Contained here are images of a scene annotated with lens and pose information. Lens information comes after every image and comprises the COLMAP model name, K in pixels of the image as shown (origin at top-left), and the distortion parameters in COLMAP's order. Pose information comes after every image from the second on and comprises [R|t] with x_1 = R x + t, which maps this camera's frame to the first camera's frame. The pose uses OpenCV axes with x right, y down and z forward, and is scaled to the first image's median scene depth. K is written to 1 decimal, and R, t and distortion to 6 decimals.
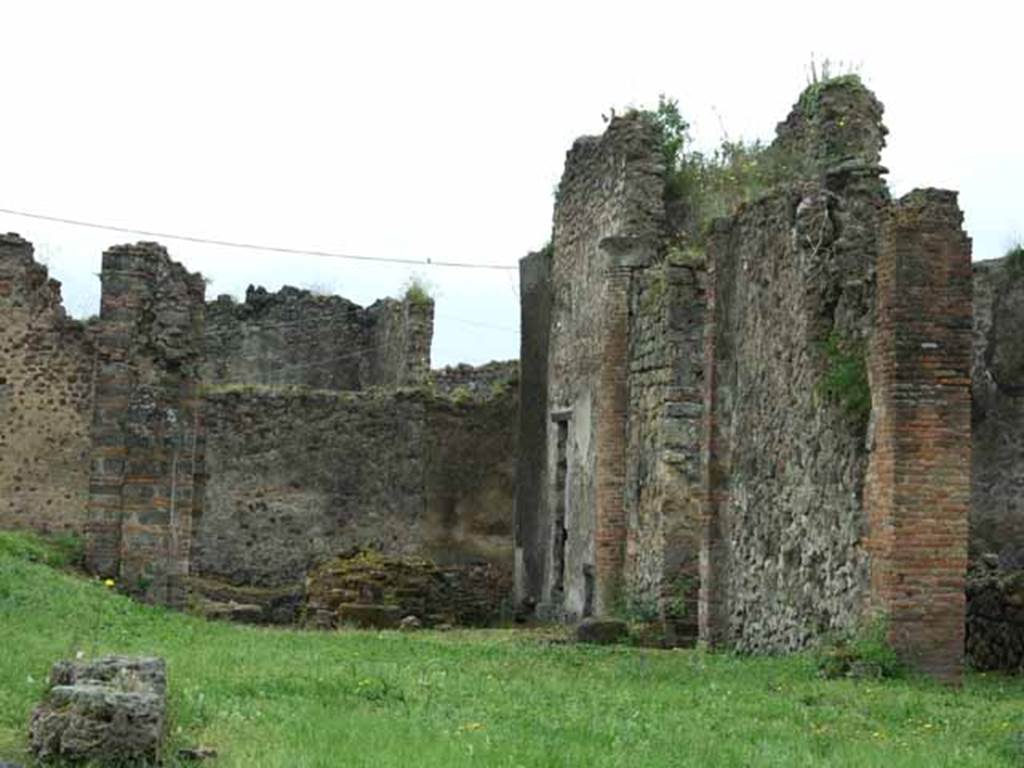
lens RADIAL K [[2826.6, 0, 507.1], [0, 2826.6, 381.4], [0, 0, 1]] dist [0.083786, 0.000000]
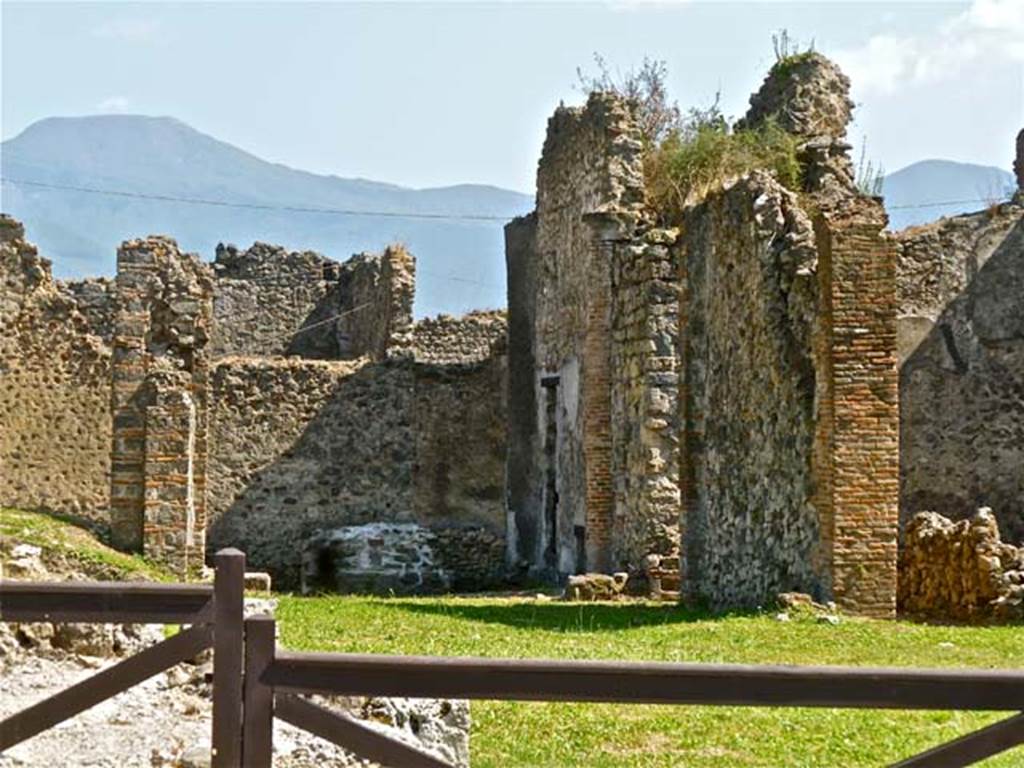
lens RADIAL K [[3523.7, 0, 513.8], [0, 3523.7, 387.4], [0, 0, 1]] dist [-0.115527, 0.000000]
pose [[0.999620, -0.026363, 0.008026, -0.004437], [0.026159, 0.999358, 0.024479, -0.019019], [-0.008666, -0.024260, 0.999668, -0.299787]]
